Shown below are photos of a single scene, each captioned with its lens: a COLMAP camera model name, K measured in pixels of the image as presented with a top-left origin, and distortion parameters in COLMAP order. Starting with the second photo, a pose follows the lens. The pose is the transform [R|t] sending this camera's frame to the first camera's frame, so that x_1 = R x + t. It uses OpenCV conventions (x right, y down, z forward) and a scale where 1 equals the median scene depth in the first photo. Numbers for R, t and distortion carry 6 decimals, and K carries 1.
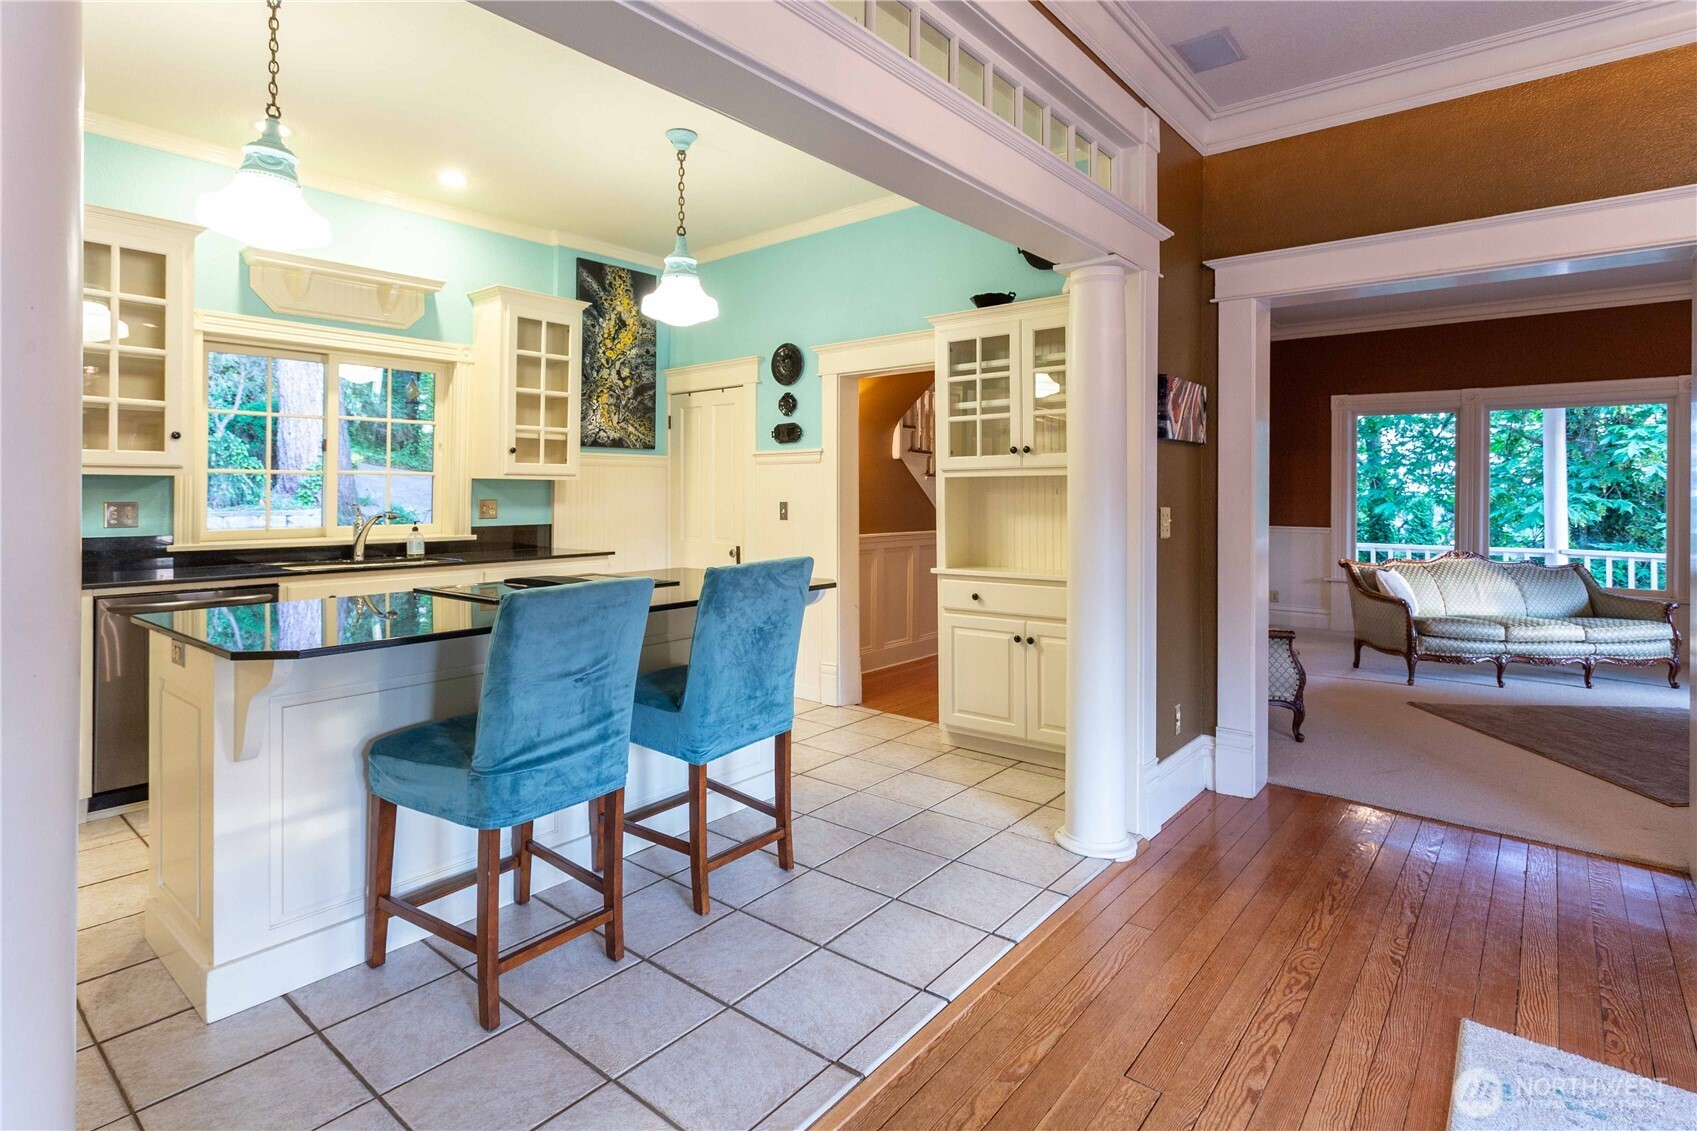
lens RADIAL K [[846.0, 0, 846.9], [0, 846.0, 484.4], [0, 0, 1]] dist [-0.001232, 0.000267]
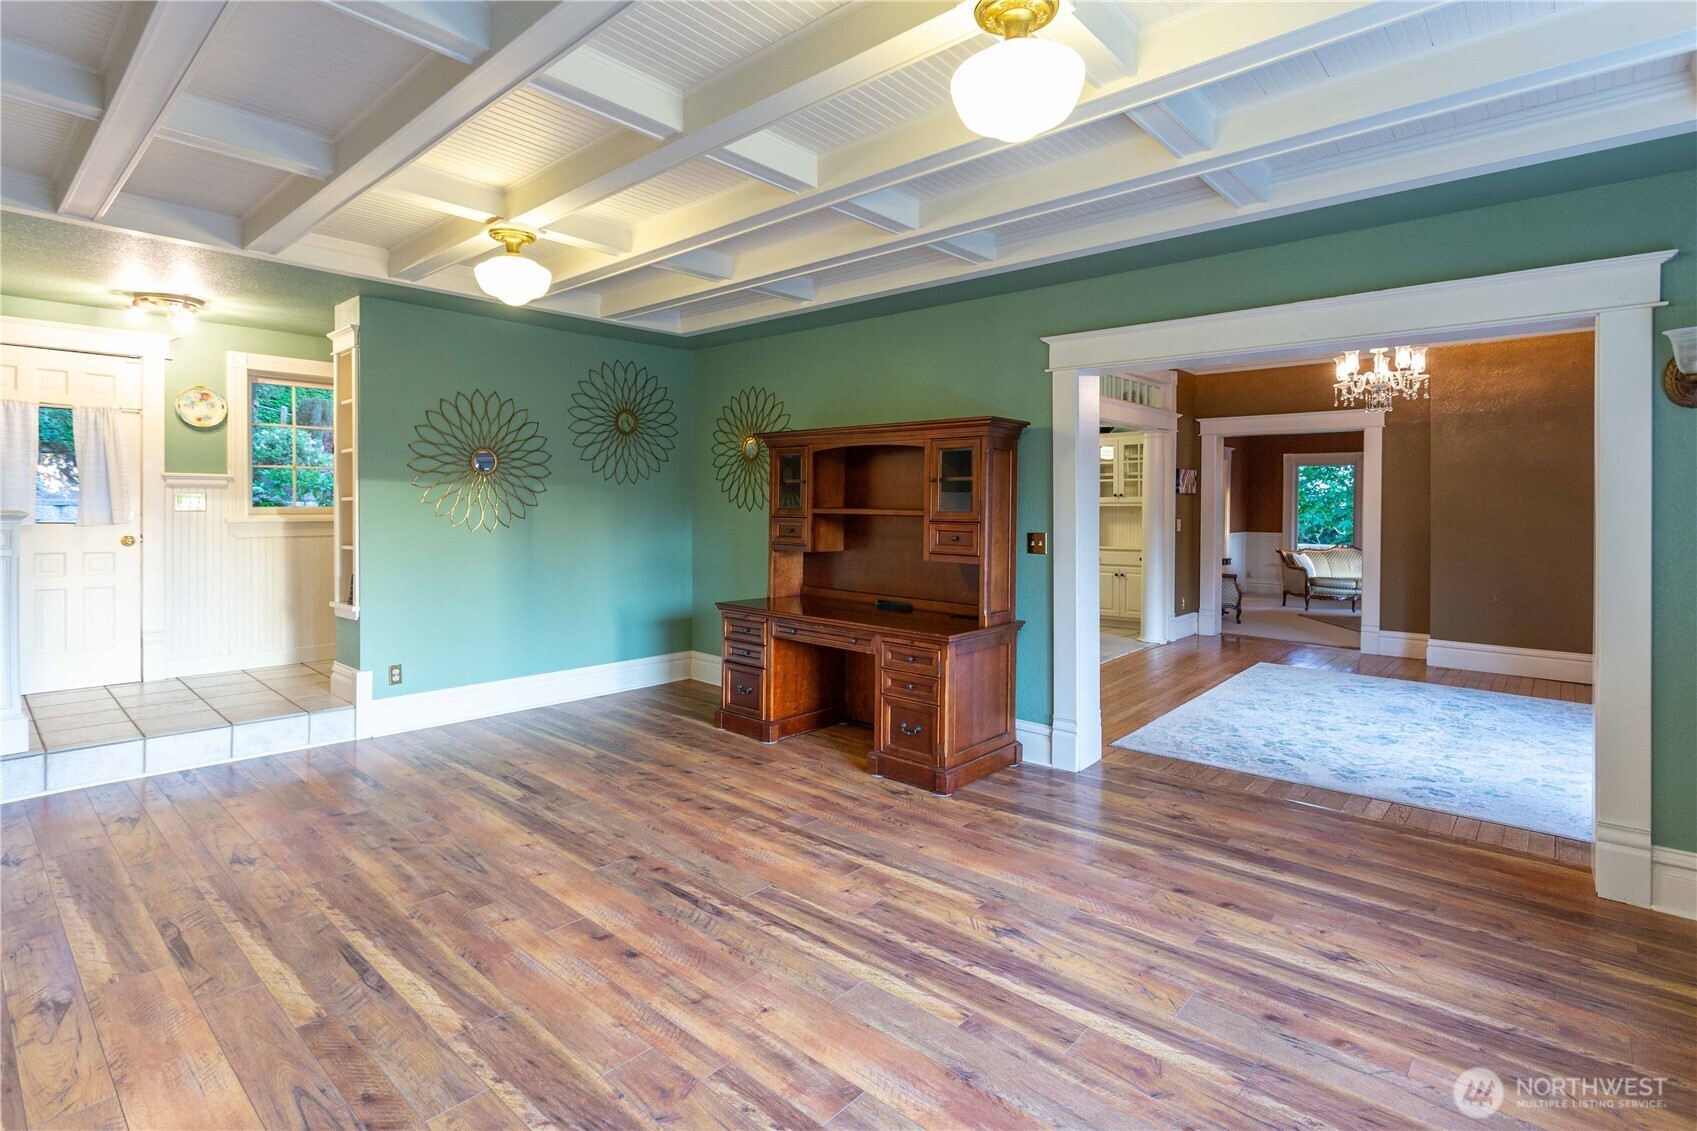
lens RADIAL K [[816.0, 0, 856.9], [0, 816.0, 497.8], [0, 0, 1]] dist [-0.001728, 0.000049]
pose [[0.999537, 0.006727, -0.029659, -0.433014], [-0.006683, 0.999976, 0.001586, -0.029718], [0.029669, -0.001387, 0.999559, -1.235308]]
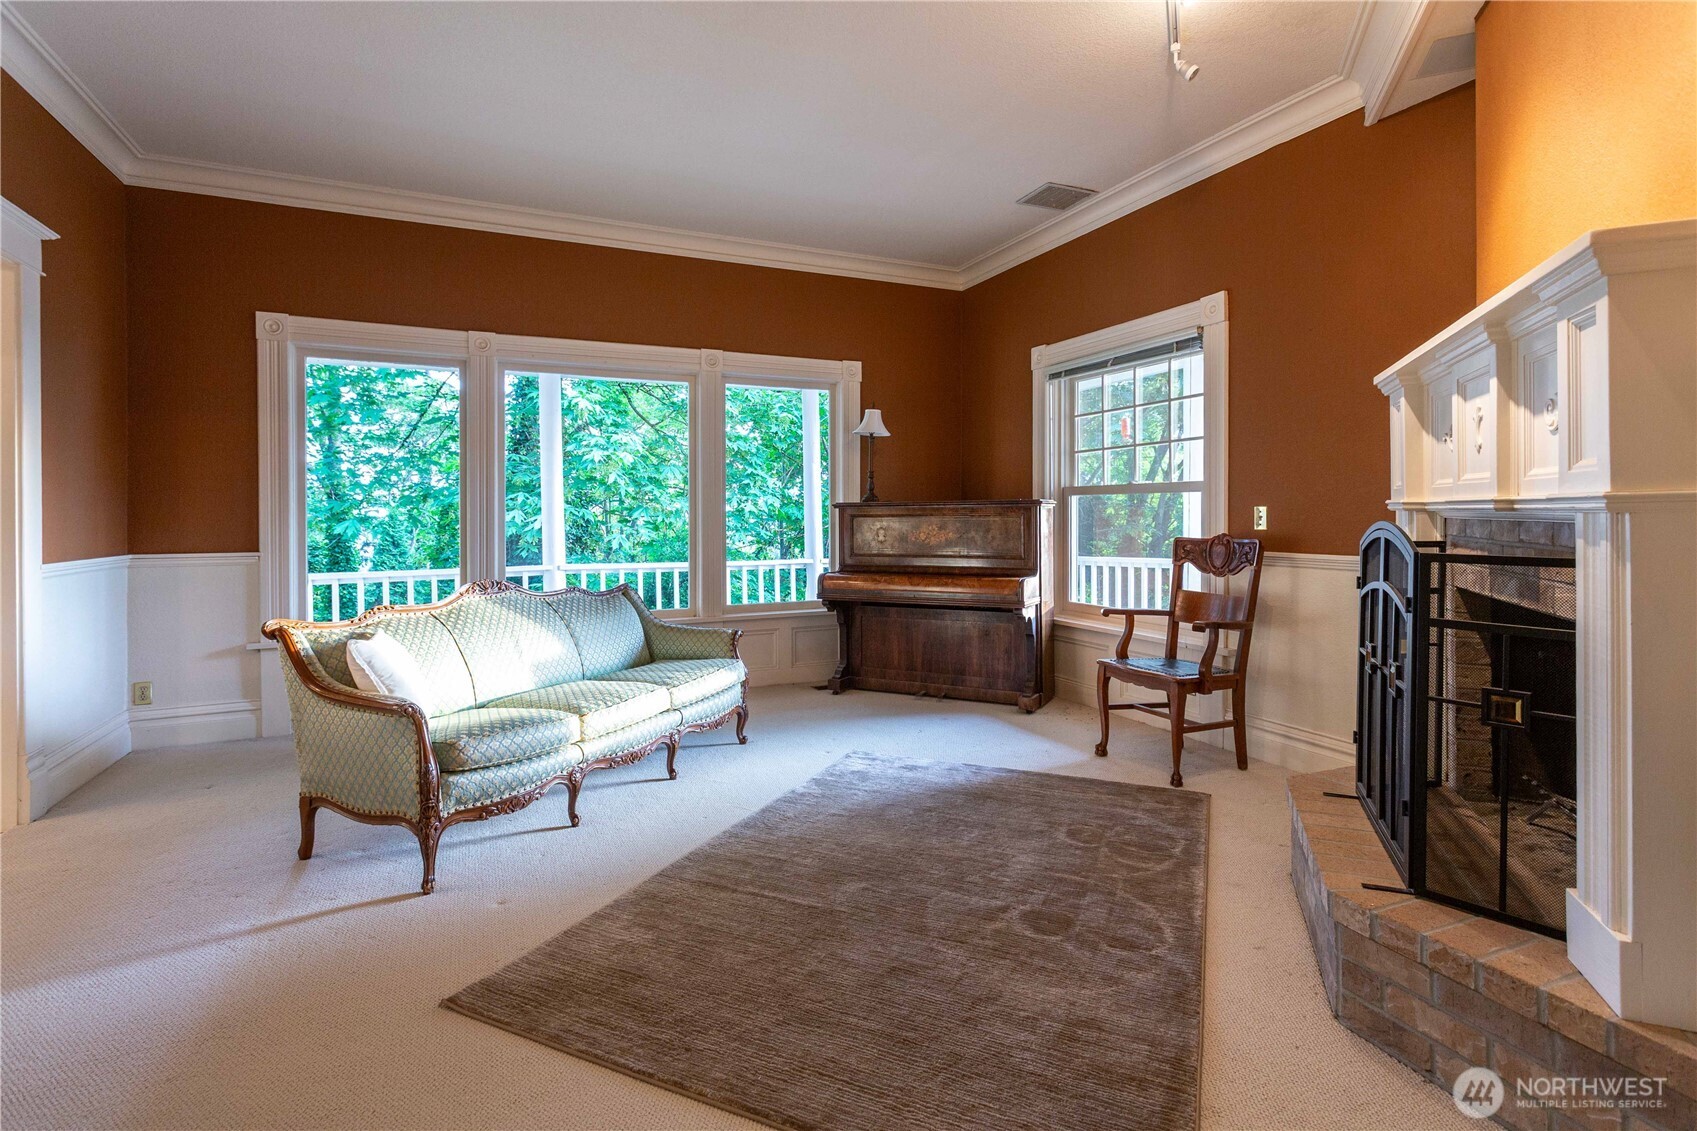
lens RADIAL K [[801.9, 0, 848.2], [0, 801.9, 521.0], [0, 0, 1]] dist [-0.000846, -0.000054]
pose [[0.426580, -0.013952, 0.904342, 0.501101], [0.000637, 0.999885, 0.015125, 0.043013], [-0.904449, -0.005876, 0.426540, 0.816730]]
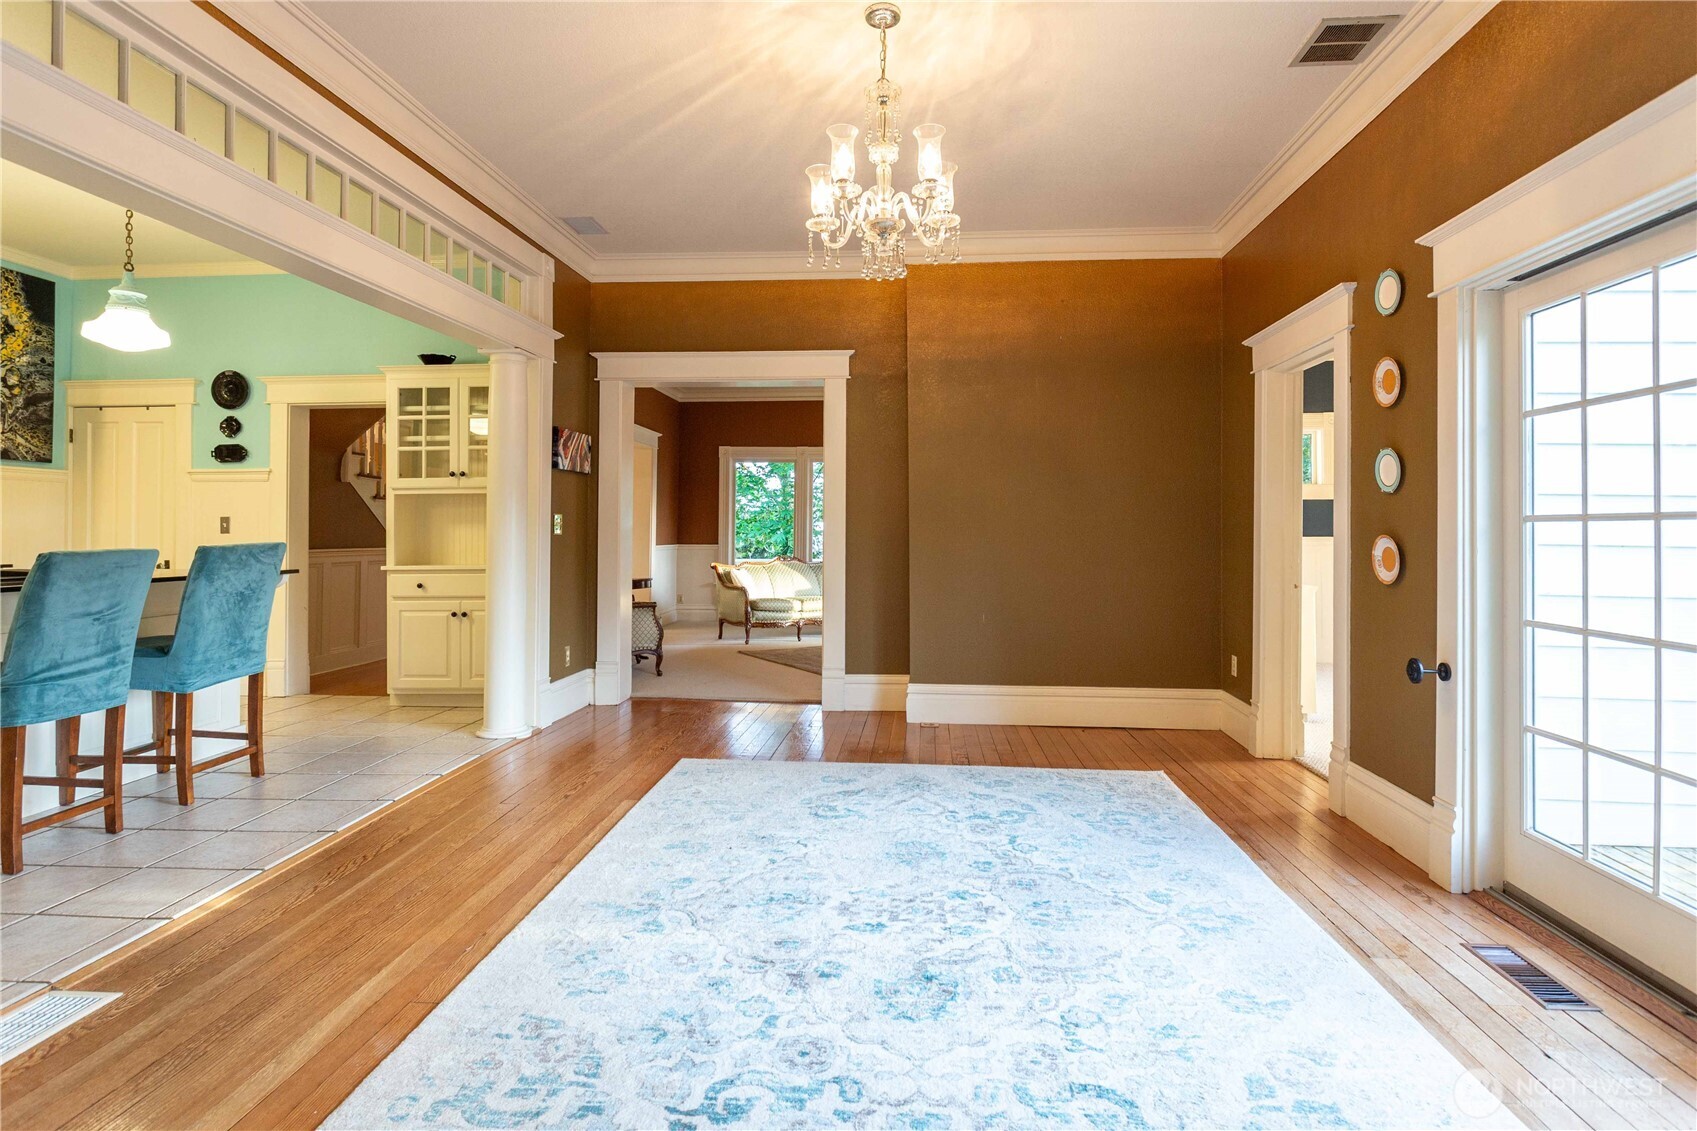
lens RADIAL K [[855.4, 0, 854.0], [0, 855.4, 518.9], [0, 0, 1]] dist [0.004864, 0.001979]
pose [[0.820672, 0.008250, 0.571340, -0.053120], [-0.004522, 0.999958, -0.007944, 0.036654], [-0.571381, 0.003936, 0.820675, -0.456733]]
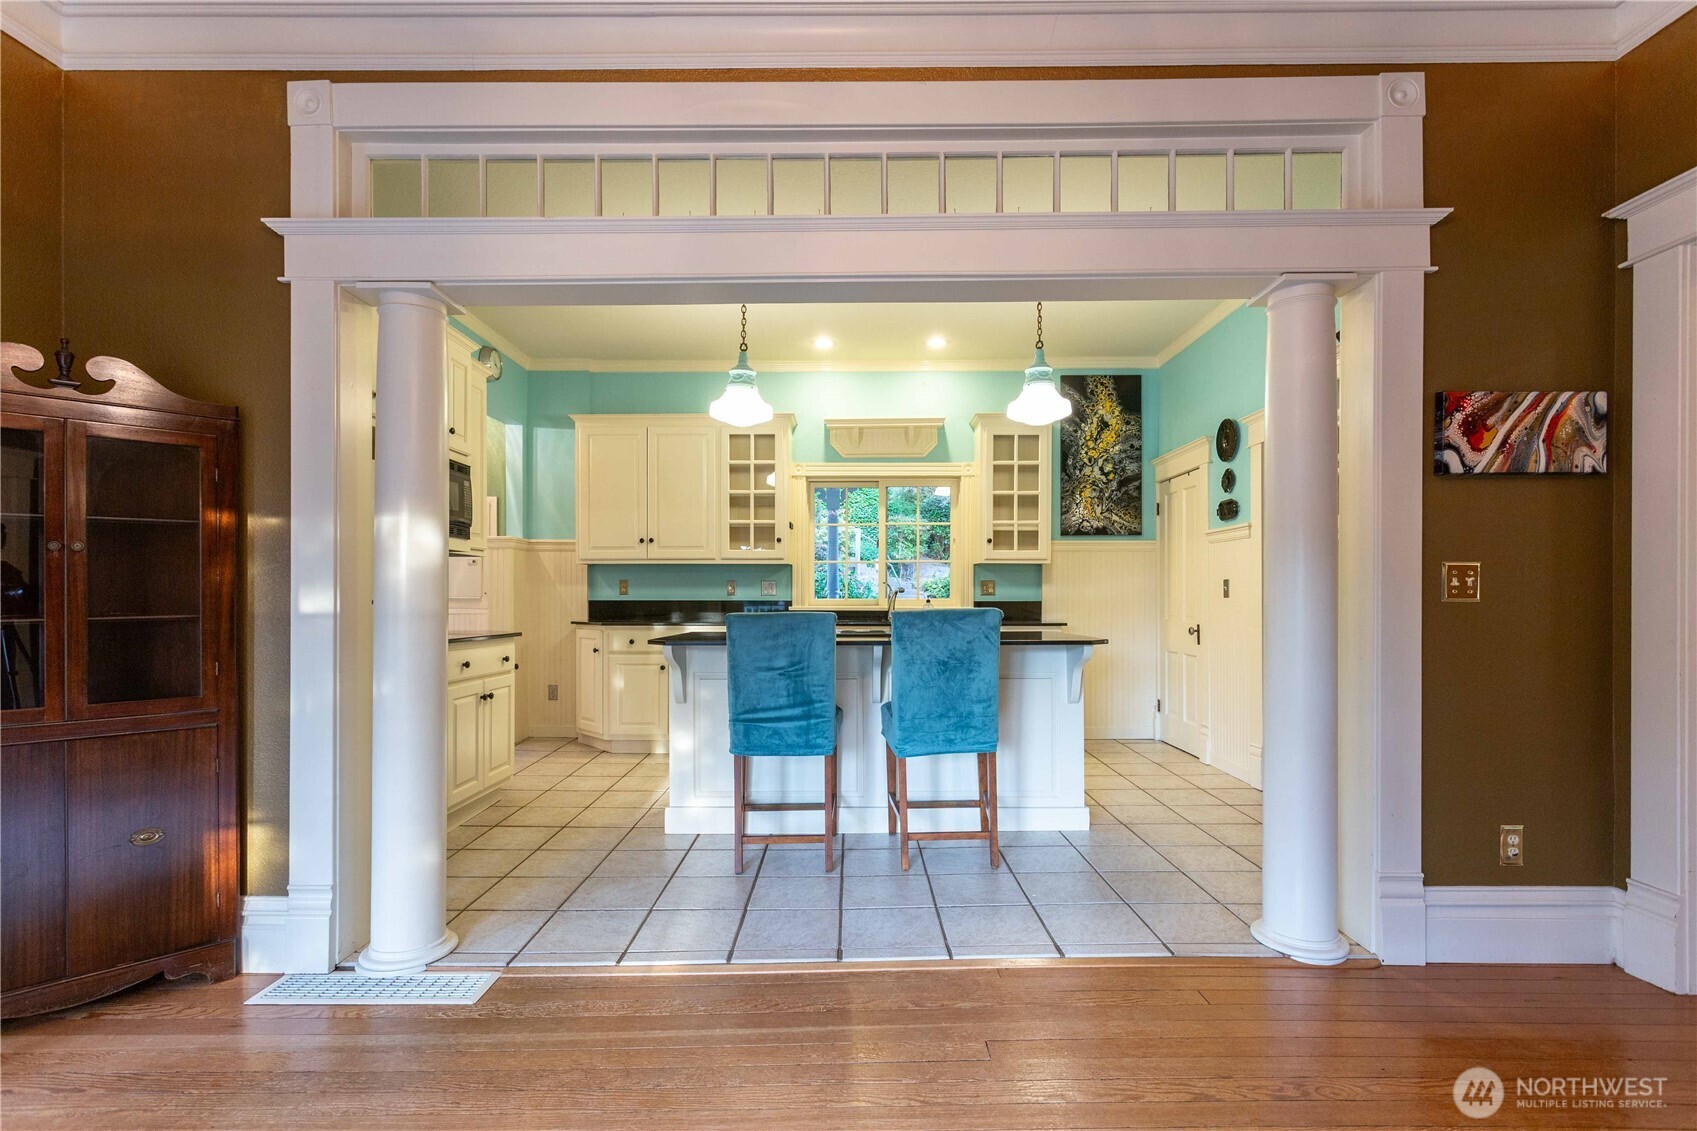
lens RADIAL K [[803.7, 0, 849.6], [0, 803.7, 594.7], [0, 0, 1]] dist [-0.000725, 0.000308]
pose [[0.634742, -0.001099, -0.772723, 0.476545], [0.007144, 0.999965, 0.004446, 0.040058], [0.772691, -0.008343, 0.634727, 0.077102]]
